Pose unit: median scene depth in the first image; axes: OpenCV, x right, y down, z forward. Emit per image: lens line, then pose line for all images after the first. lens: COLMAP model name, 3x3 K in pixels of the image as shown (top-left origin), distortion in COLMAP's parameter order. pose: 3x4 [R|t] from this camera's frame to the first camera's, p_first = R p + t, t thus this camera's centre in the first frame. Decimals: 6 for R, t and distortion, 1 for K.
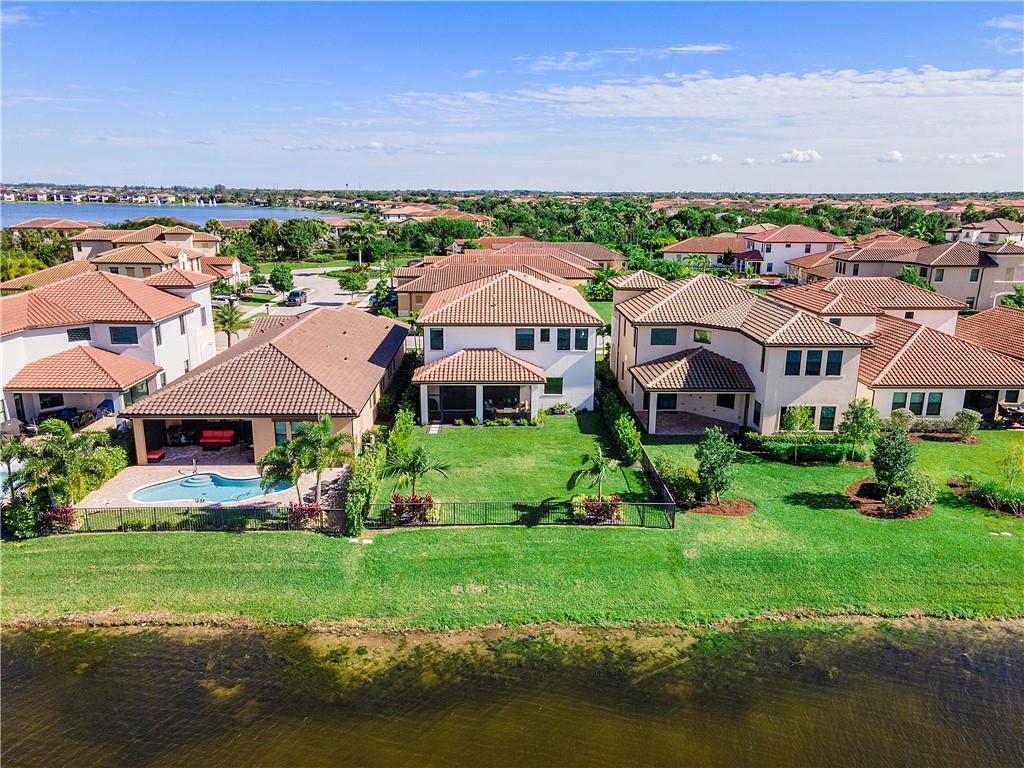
lens RADIAL K [[745.7, 0, 510.1], [0, 745.7, 377.8], [0, 0, 1]] dist [0.025768, 0.030477]
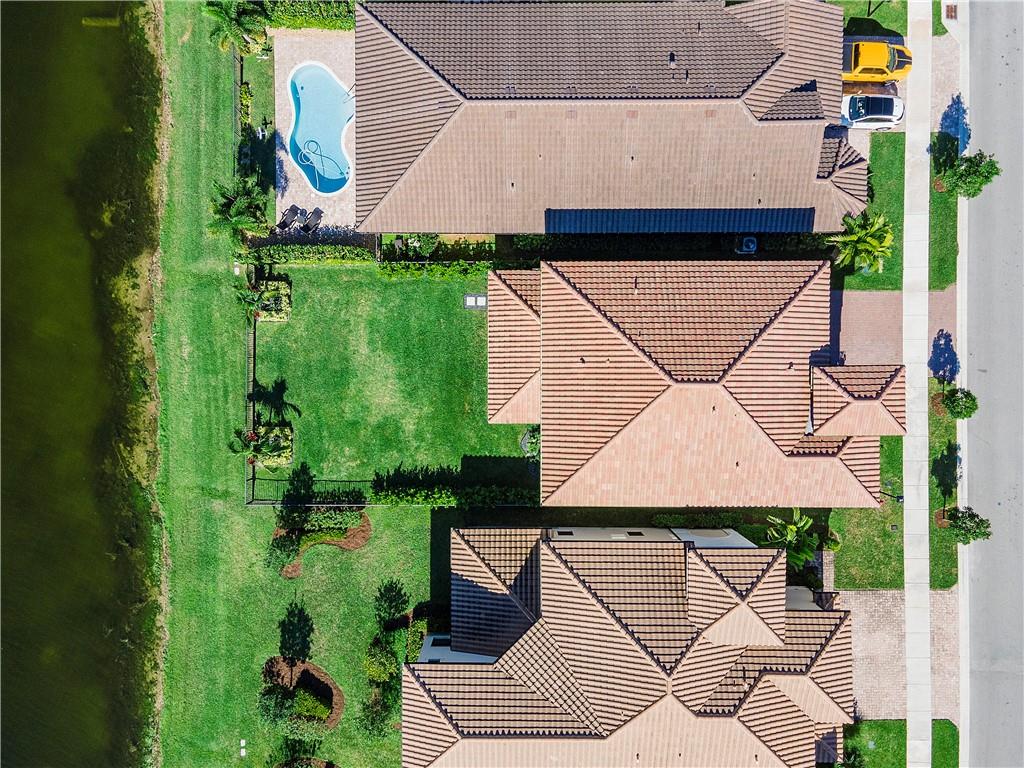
lens RADIAL K [[745.7, 0, 509.9], [0, 745.7, 375.1], [0, 0, 1]] dist [0.025768, 0.030477]
pose [[-0.023513, 0.999722, -0.001659, -0.008869], [-0.232944, -0.003865, 0.972483, -0.938359], [0.972206, 0.023252, 0.232970, 0.899752]]
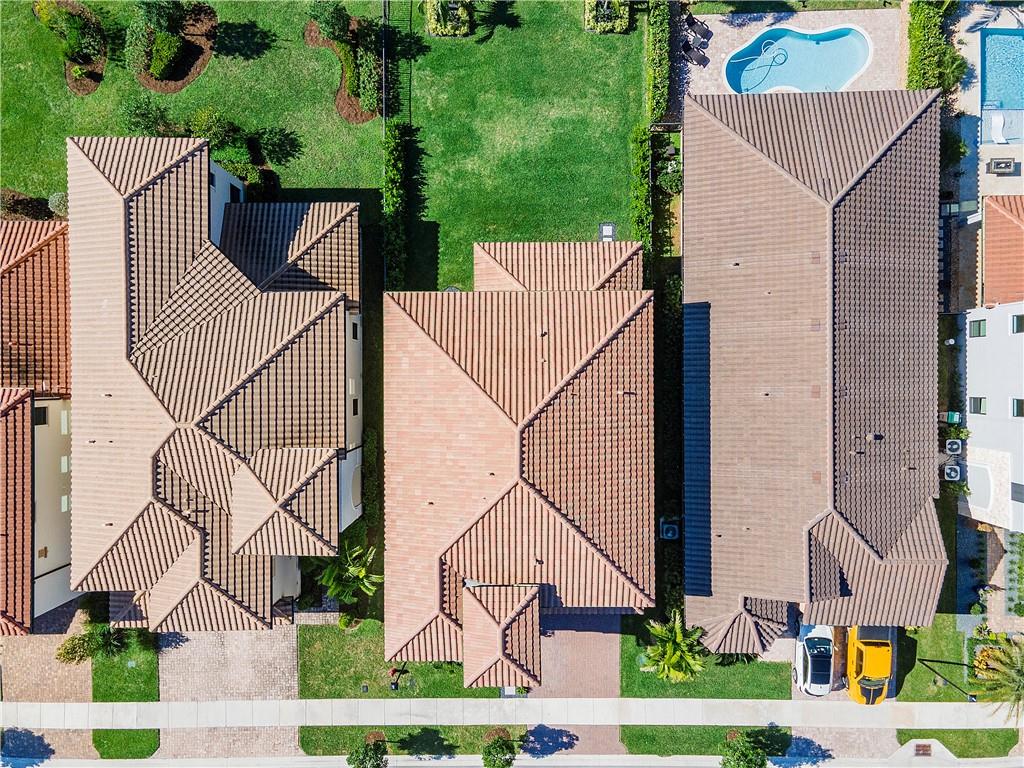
lens RADIAL K [[745.7, 0, 517.6], [0, 745.7, 378.2], [0, 0, 1]] dist [0.025768, 0.030477]
pose [[-0.999808, -0.018737, 0.005802, -0.006786], [0.010195, -0.243686, 0.969801, -0.886924], [-0.016757, 0.969673, 0.243830, 1.037464]]
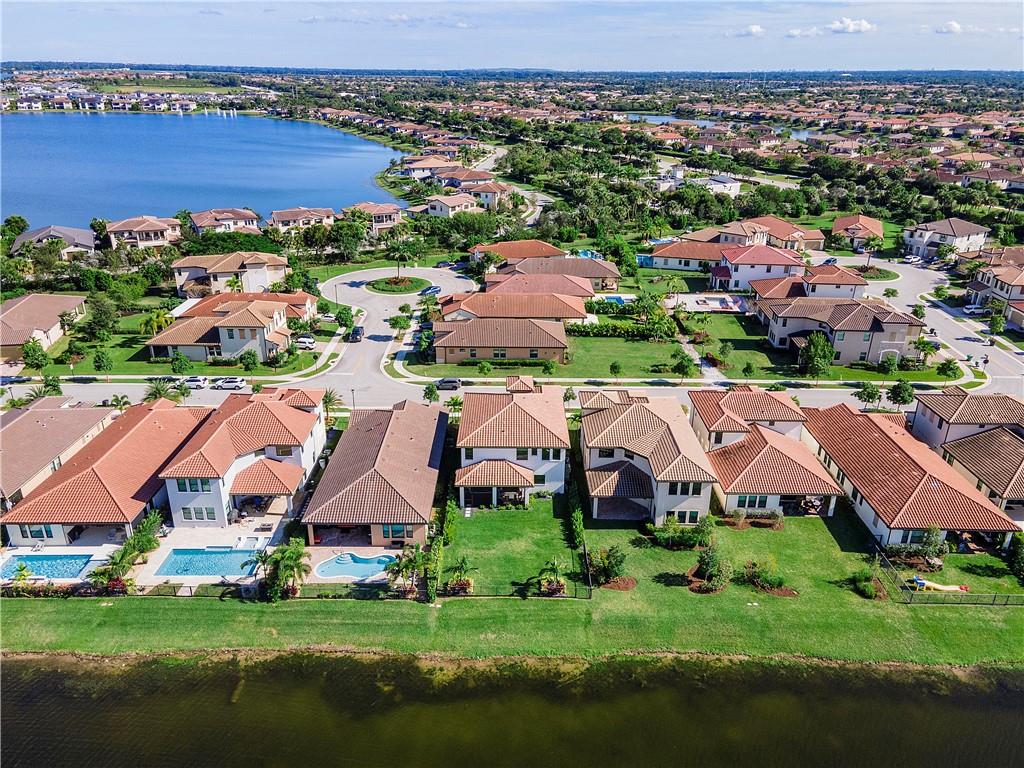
lens RADIAL K [[745.7, 0, 509.7], [0, 745.7, 378.2], [0, 0, 1]] dist [0.025768, 0.030477]
pose [[0.999625, 0.009868, -0.025545, 0.037780], [-0.005986, 0.988997, 0.147816, -0.537700], [0.026722, -0.147607, 0.988685, -0.709581]]
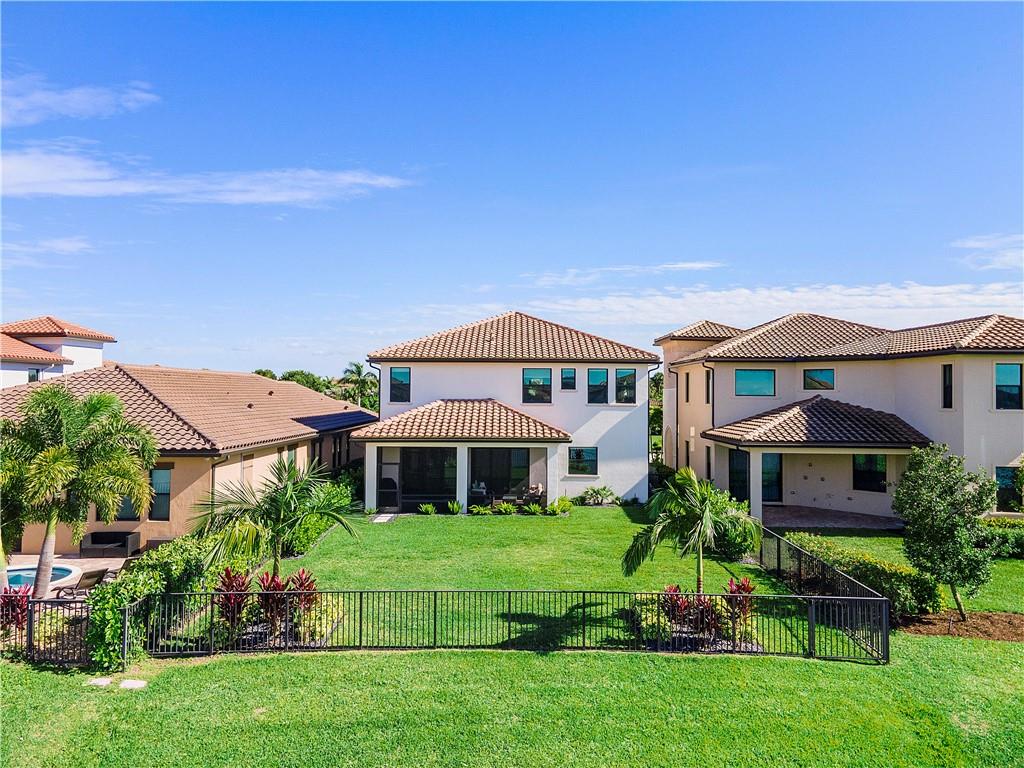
lens RADIAL K [[745.7, 0, 511.1], [0, 745.7, 381.7], [0, 0, 1]] dist [0.025768, 0.030477]
pose [[0.999605, -0.001354, -0.028079, 0.017868], [-0.005868, 0.966790, -0.255506, 0.126711], [0.027493, 0.255570, 0.966400, 0.439860]]
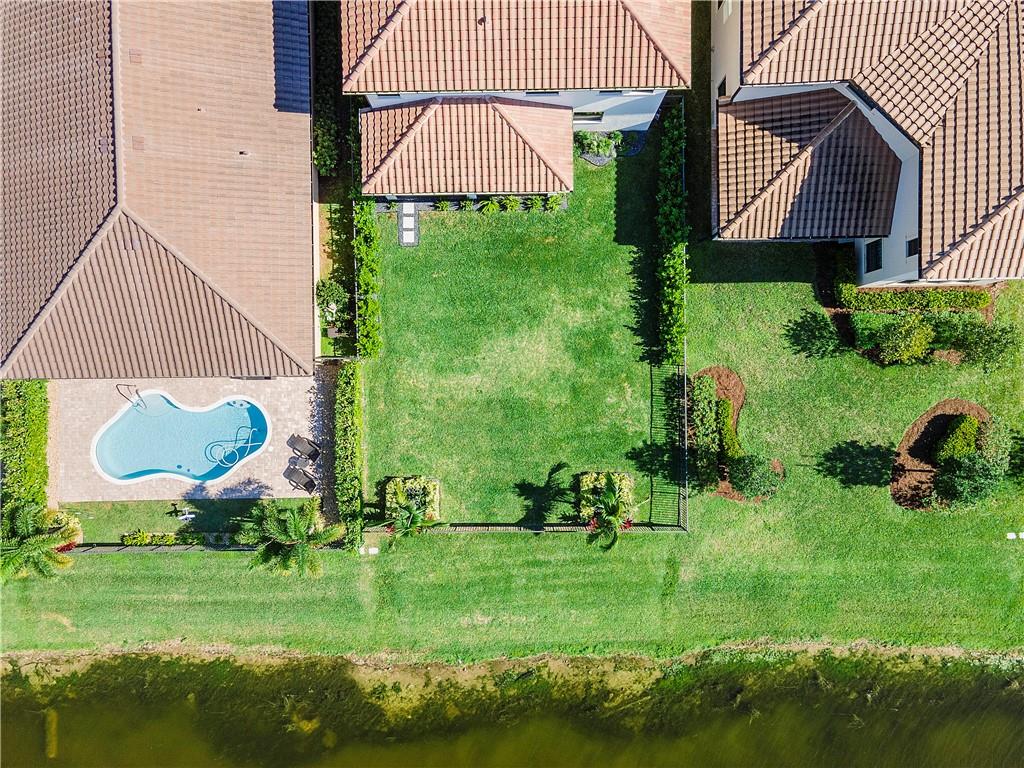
lens RADIAL K [[745.7, 0, 505.9], [0, 745.7, 379.1], [0, 0, 1]] dist [0.025768, 0.030477]
pose [[0.999815, 0.010040, -0.016384, 0.003111], [0.013479, 0.241229, 0.970375, -0.634349], [0.013695, -0.970416, 0.241049, 0.756936]]
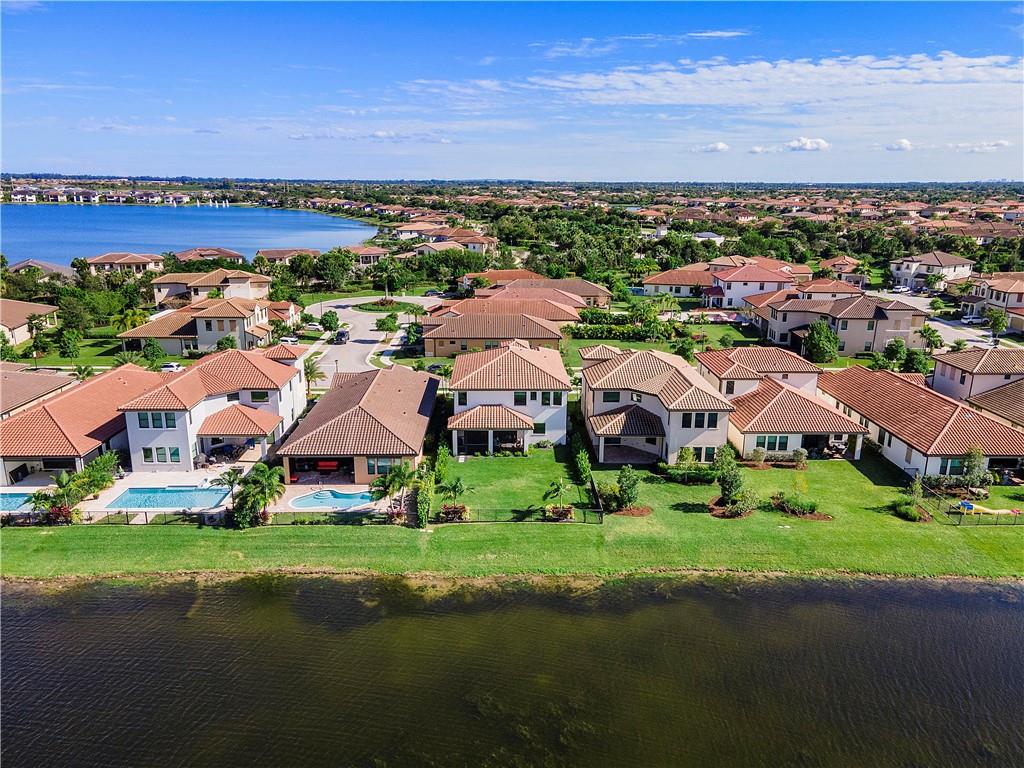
lens RADIAL K [[745.7, 0, 509.9], [0, 745.7, 377.1], [0, 0, 1]] dist [0.025768, 0.030477]
pose [[0.999984, 0.000905, -0.005594, 0.008032], [-0.000830, 0.999910, 0.013374, -0.134777], [0.005605, -0.013369, 0.999895, -0.606033]]
